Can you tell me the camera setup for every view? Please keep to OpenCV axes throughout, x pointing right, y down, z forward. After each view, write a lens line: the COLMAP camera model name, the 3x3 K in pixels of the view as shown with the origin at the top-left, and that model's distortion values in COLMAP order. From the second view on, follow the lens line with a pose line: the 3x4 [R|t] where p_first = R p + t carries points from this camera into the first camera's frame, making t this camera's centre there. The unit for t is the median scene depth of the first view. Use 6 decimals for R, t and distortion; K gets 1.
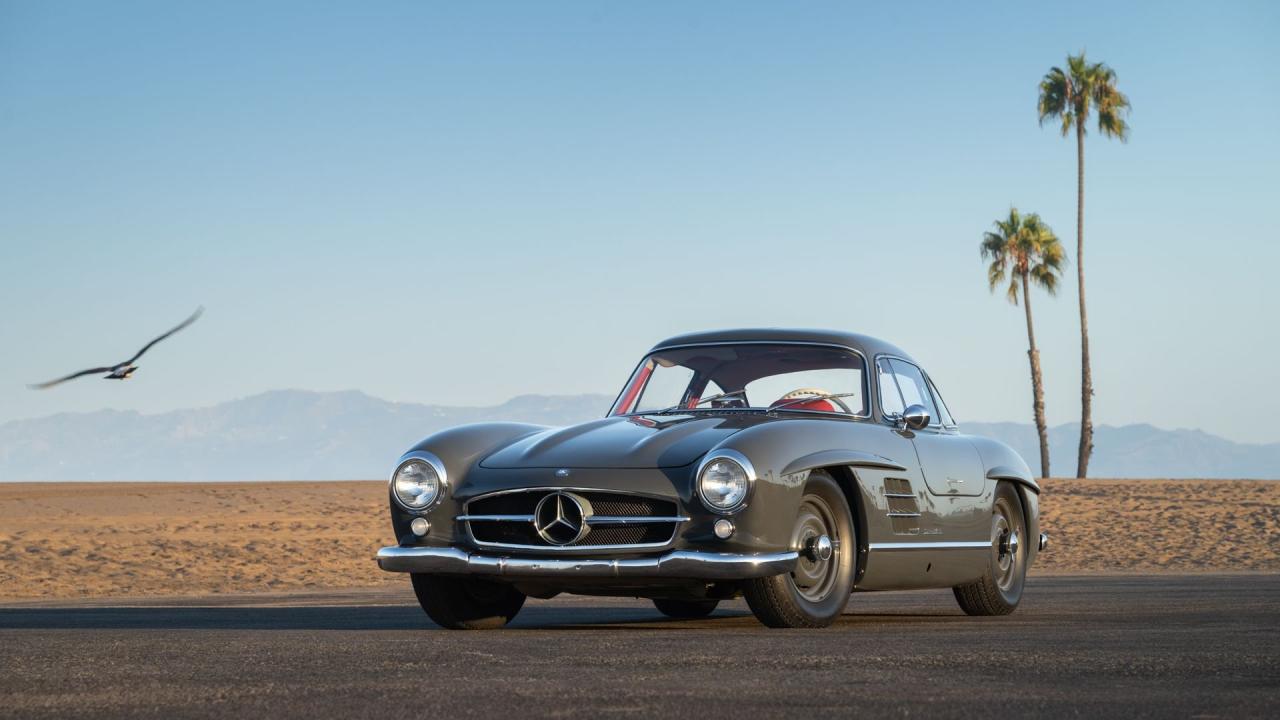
lens RADIAL K [[4827.5, 0, 643.4], [0, 4827.5, 360.9], [0, 0, 1]] dist [0.477532, 0.000000]
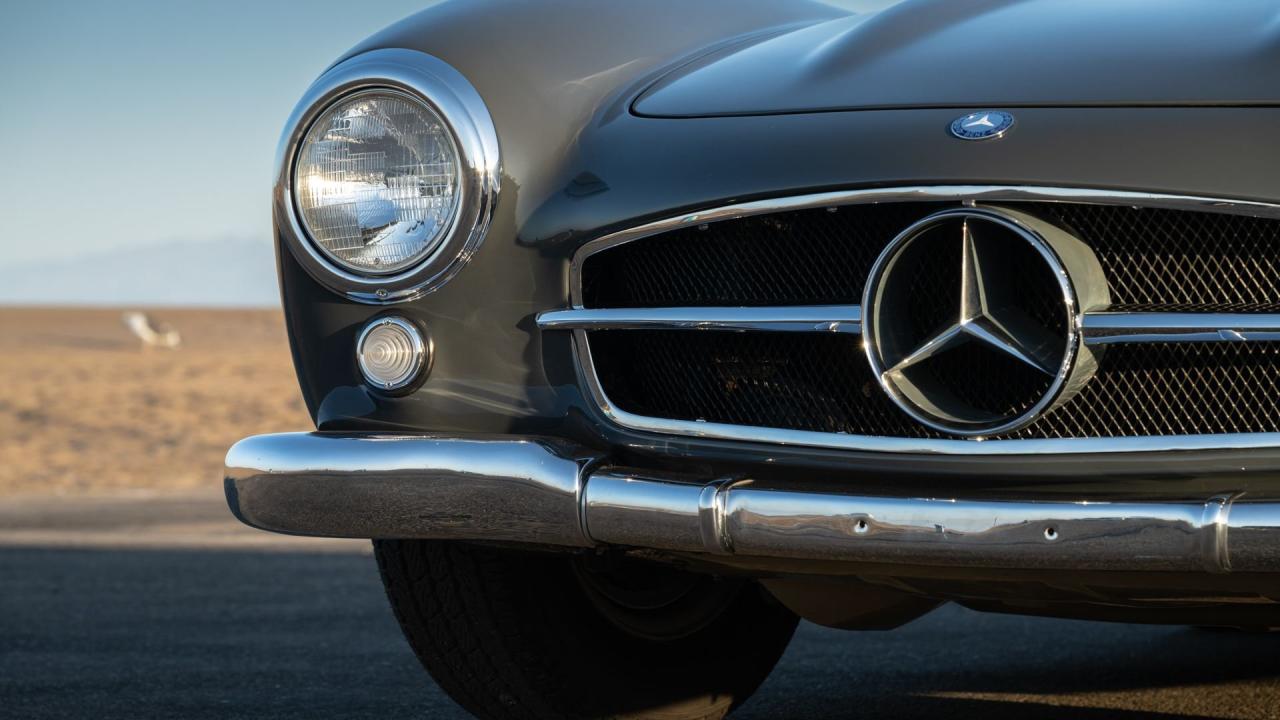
lens RADIAL K [[5101.3, 0, 638.8], [0, 5101.3, 354.0], [0, 0, 1]] dist [0.338203, 0.000000]
pose [[0.999259, 0.005874, -0.038046, -0.023792], [-0.004750, 0.999551, 0.029571, 0.026864], [0.038203, -0.029369, 0.998838, 0.748507]]
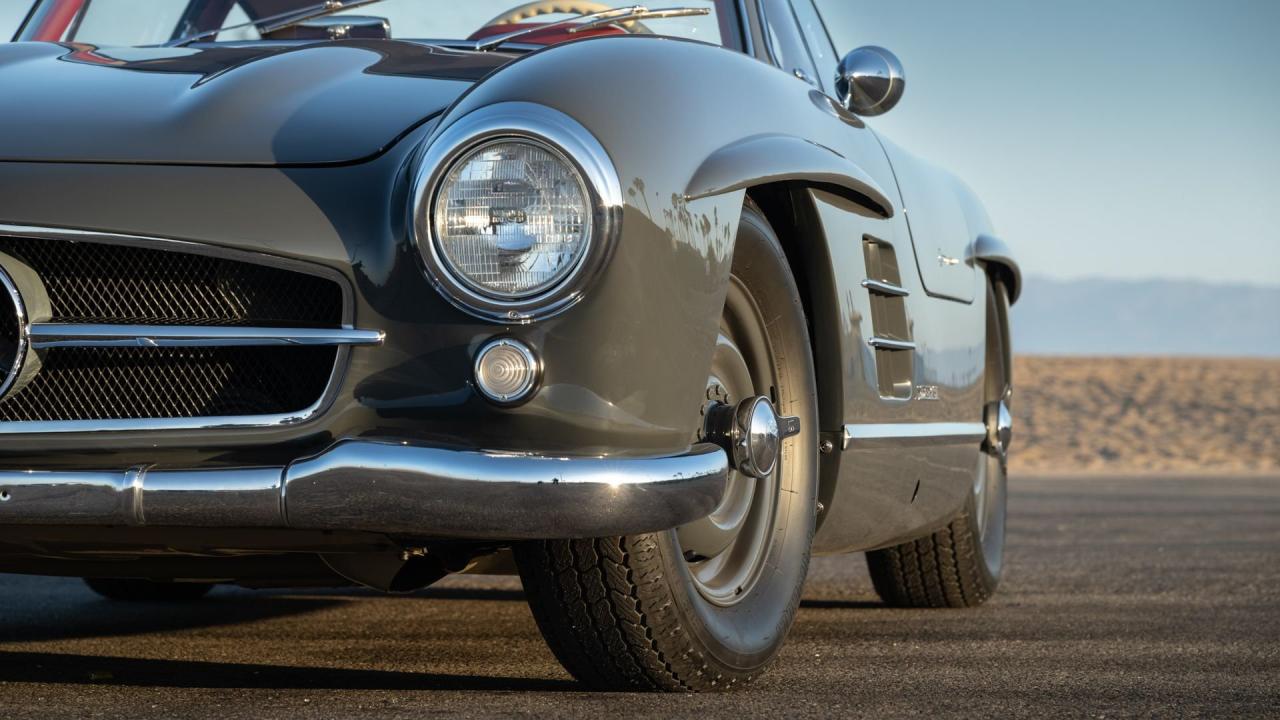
lens RADIAL K [[4827.5, 0, 641.1], [0, 4827.5, 351.3], [0, 0, 1]] dist [0.477532, 0.000000]
pose [[0.982179, 0.015994, 0.187264, -0.030883], [-0.020425, 0.999555, 0.021751, 0.026520], [-0.186833, -0.025188, 0.982069, 0.694911]]
